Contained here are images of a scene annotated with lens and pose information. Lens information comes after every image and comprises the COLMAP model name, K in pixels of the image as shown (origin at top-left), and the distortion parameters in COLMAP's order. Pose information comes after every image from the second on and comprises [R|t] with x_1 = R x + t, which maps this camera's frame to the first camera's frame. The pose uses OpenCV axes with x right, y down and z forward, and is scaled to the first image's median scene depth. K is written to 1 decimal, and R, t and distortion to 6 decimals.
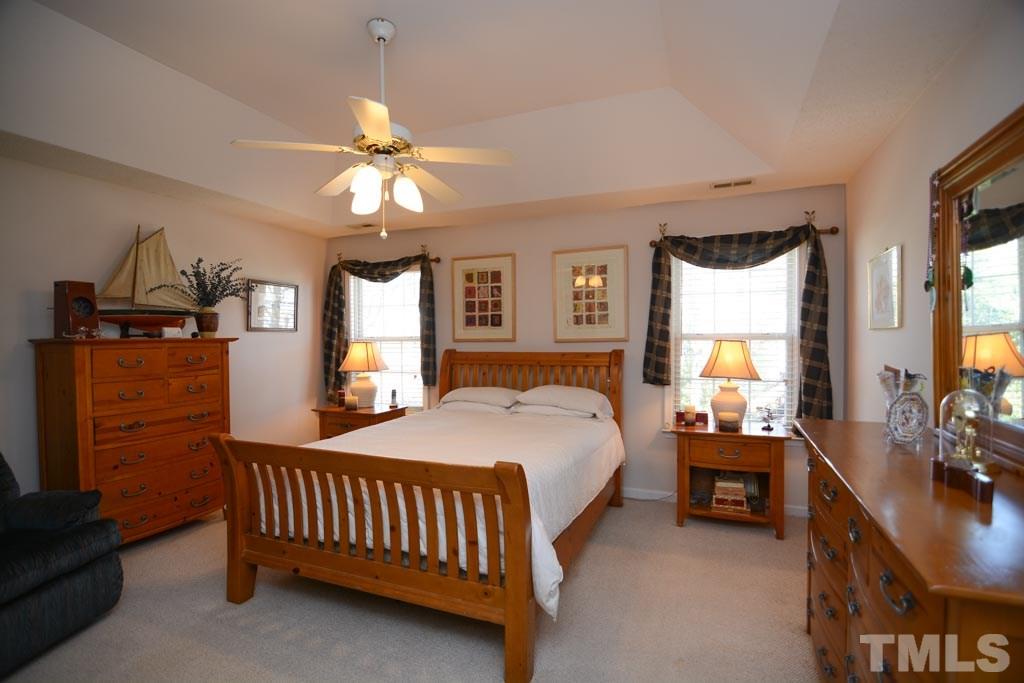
lens RADIAL K [[501.4, 0, 509.4], [0, 501.4, 341.1], [0, 0, 1]] dist [-0.009889, -0.003899]
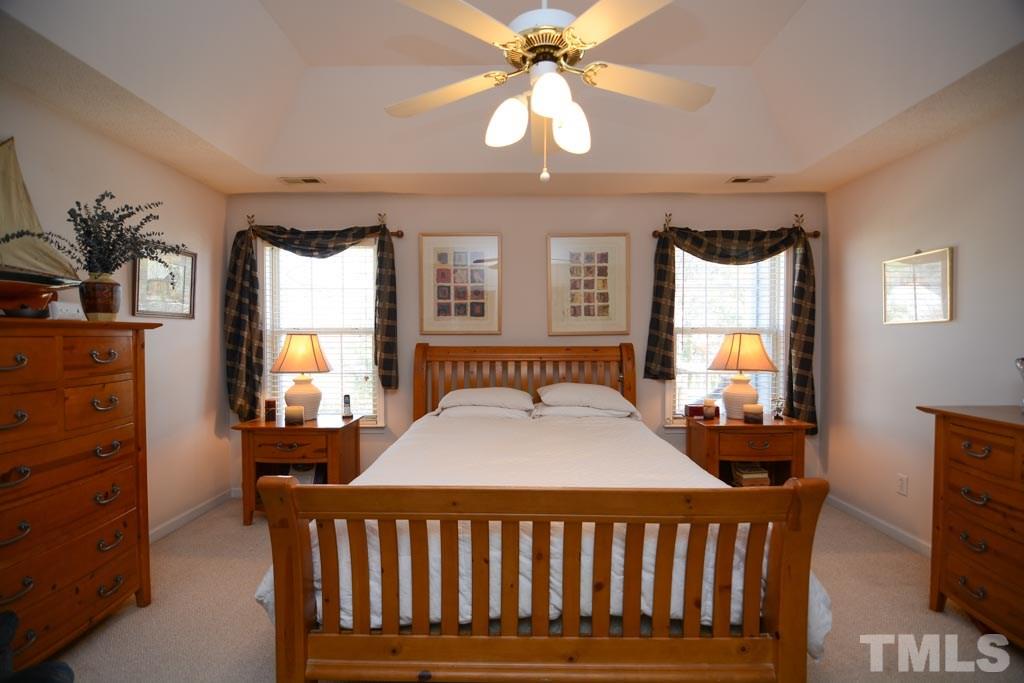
lens RADIAL K [[501.4, 0, 512.4], [0, 501.4, 342.8], [0, 0, 1]] dist [-0.009889, -0.003899]
pose [[0.925859, 0.002271, 0.377861, -0.343378], [-0.004041, 0.999984, 0.003892, 0.013579], [-0.377847, -0.005130, 0.925854, 0.215390]]
